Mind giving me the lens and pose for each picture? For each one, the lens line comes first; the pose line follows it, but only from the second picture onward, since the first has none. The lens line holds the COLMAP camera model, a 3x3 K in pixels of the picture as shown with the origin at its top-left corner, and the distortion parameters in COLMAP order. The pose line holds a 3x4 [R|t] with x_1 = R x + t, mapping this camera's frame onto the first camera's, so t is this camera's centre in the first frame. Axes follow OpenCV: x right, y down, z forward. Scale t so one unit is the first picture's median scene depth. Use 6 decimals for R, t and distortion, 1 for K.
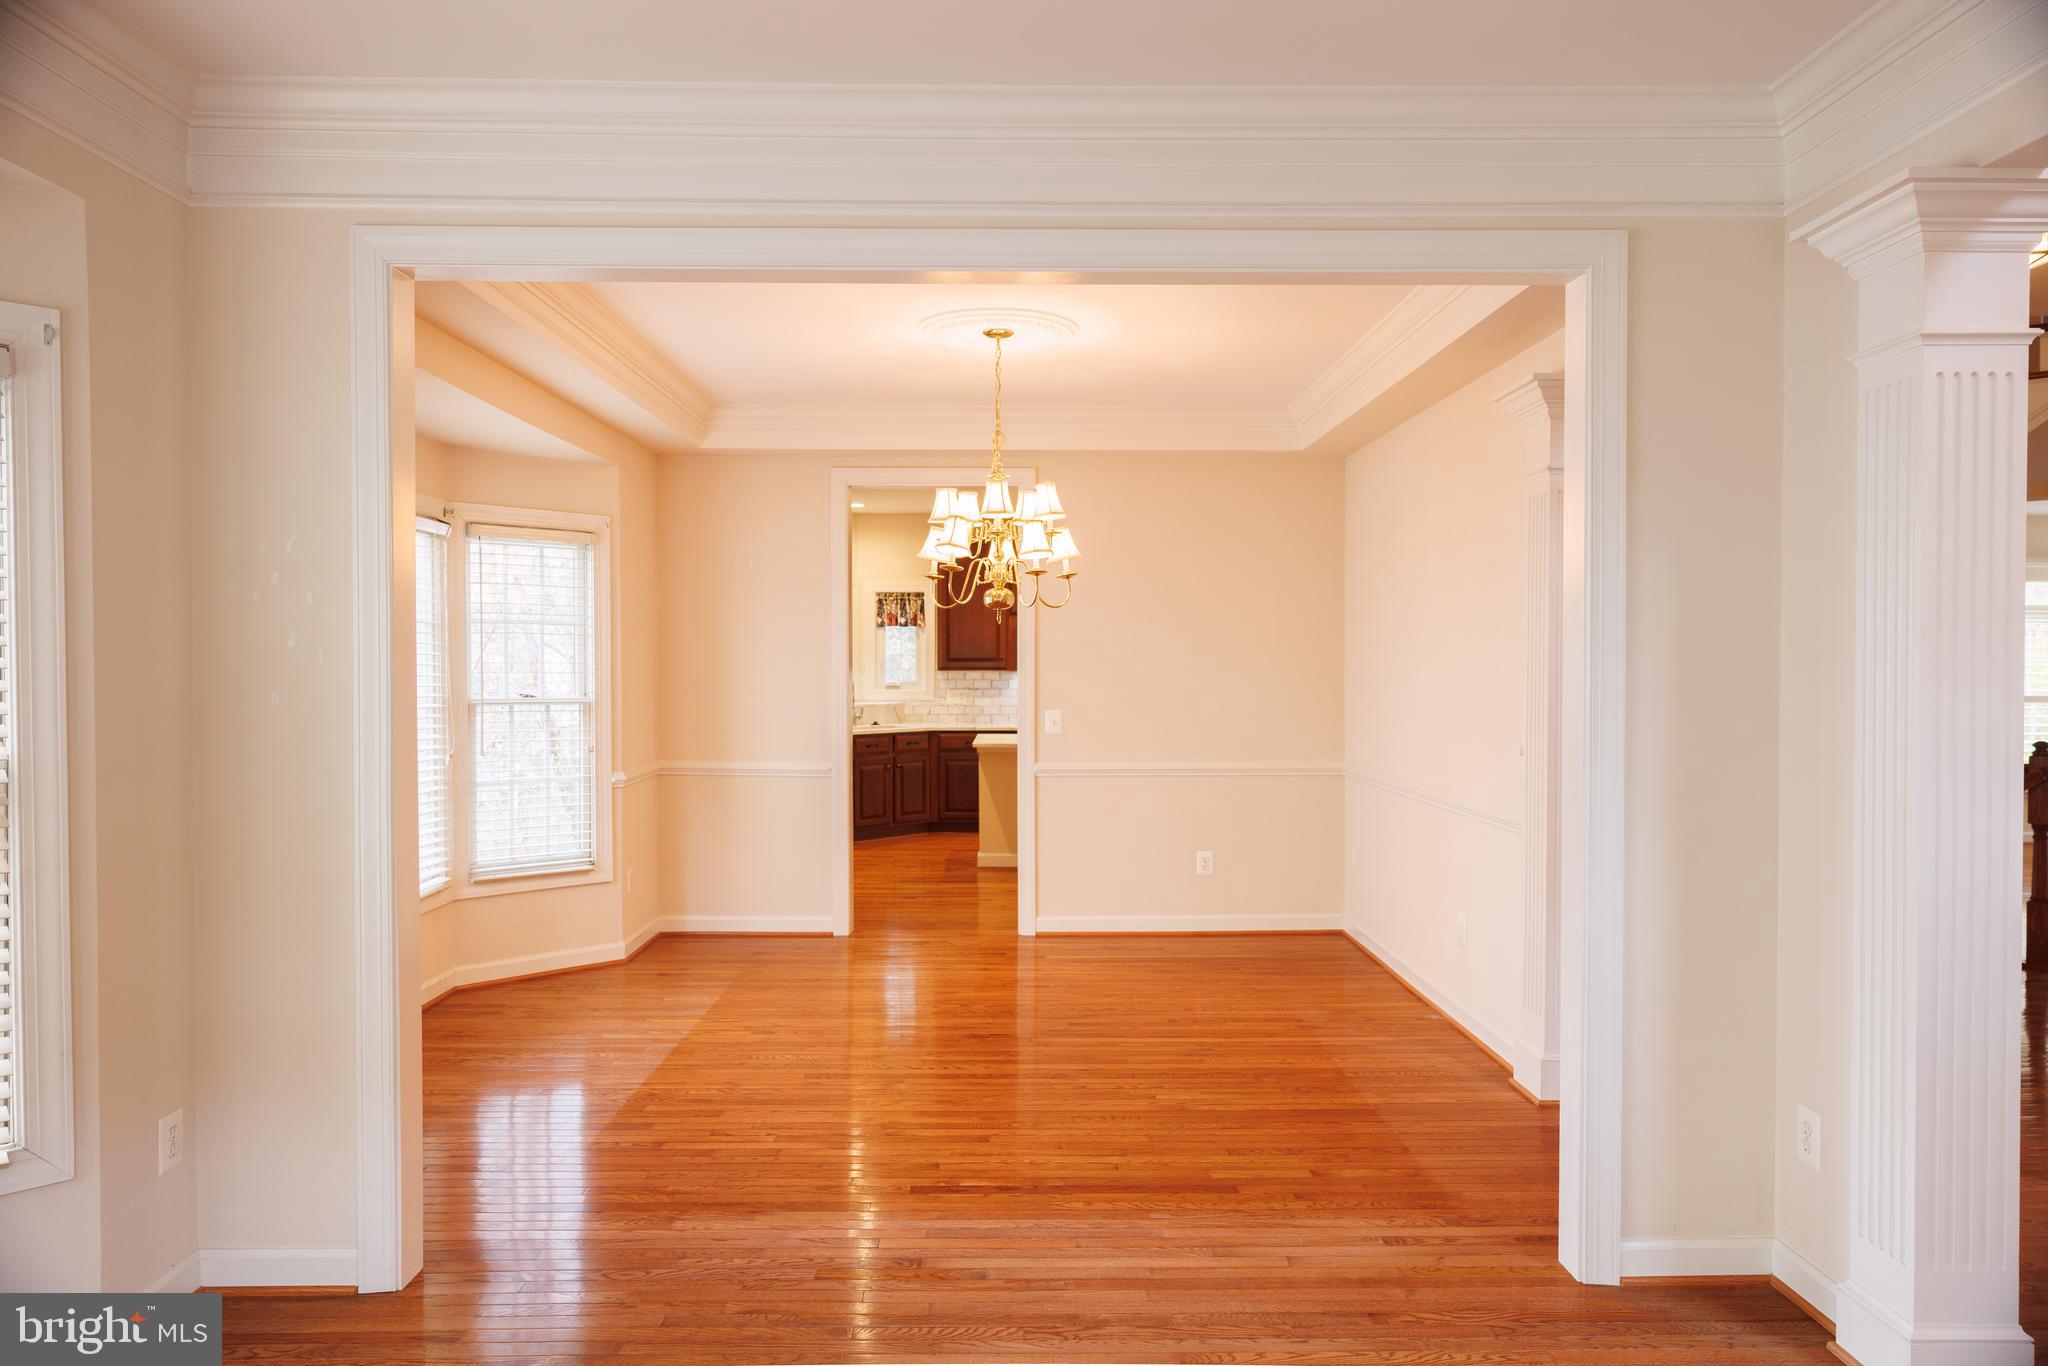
lens RADIAL K [[1370.4, 0, 1035.3], [0, 1370.4, 678.0], [0, 0, 1]] dist [-0.004784, 0.010375]
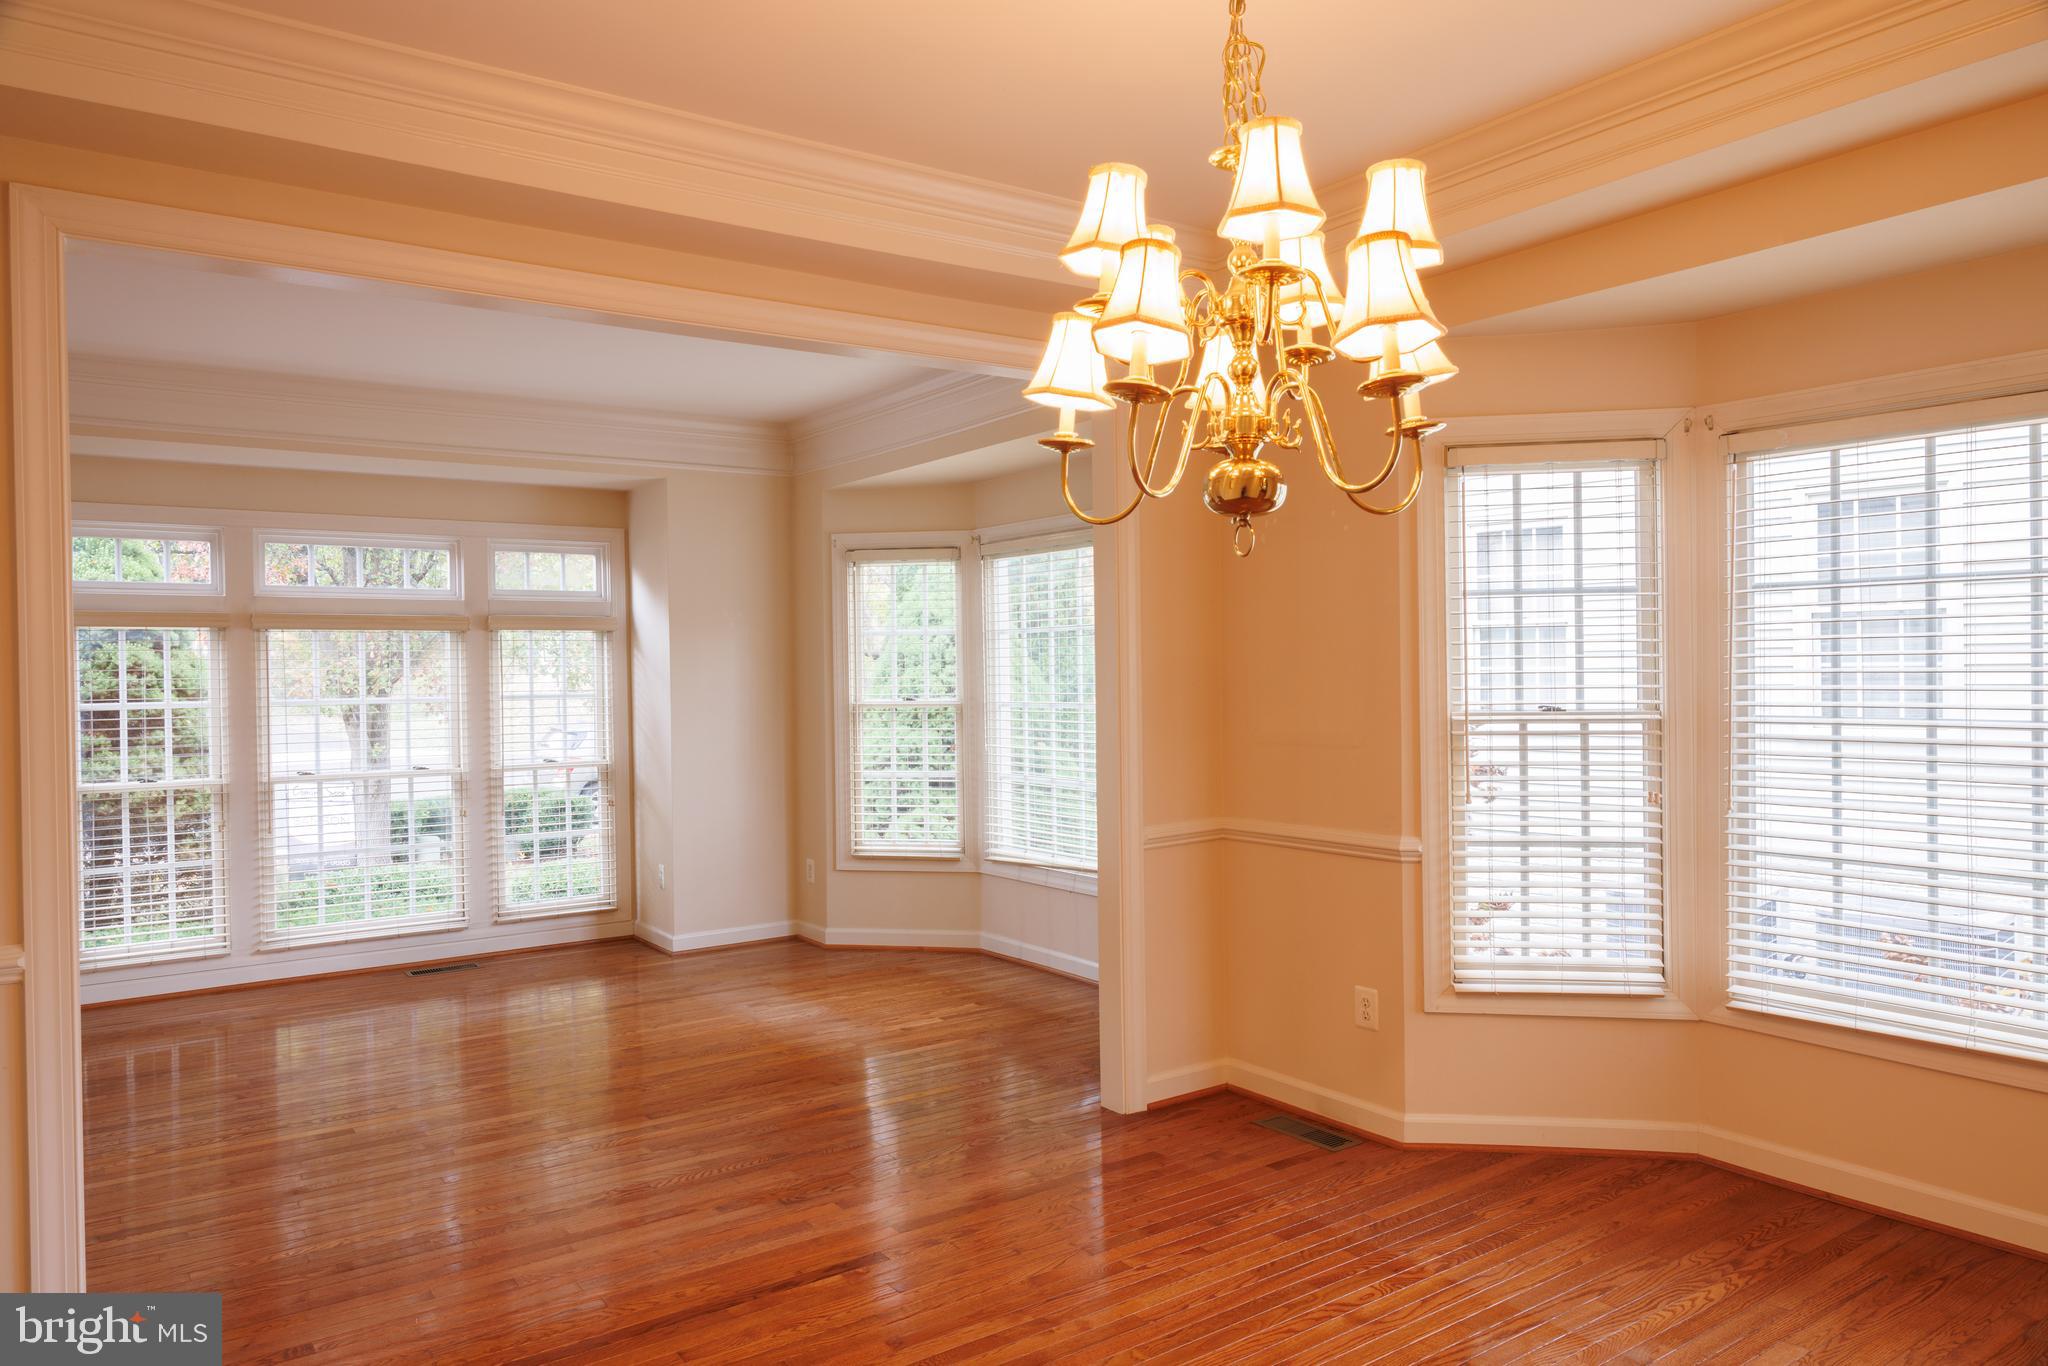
lens RADIAL K [[1370.4, 0, 1036.7], [0, 1370.4, 675.6], [0, 0, 1]] dist [-0.004784, 0.010375]
pose [[-0.825004, 0.016715, -0.564880, 0.233788], [0.009631, 0.999833, 0.015519, -0.014134], [0.565045, 0.007363, -0.825027, 1.283259]]
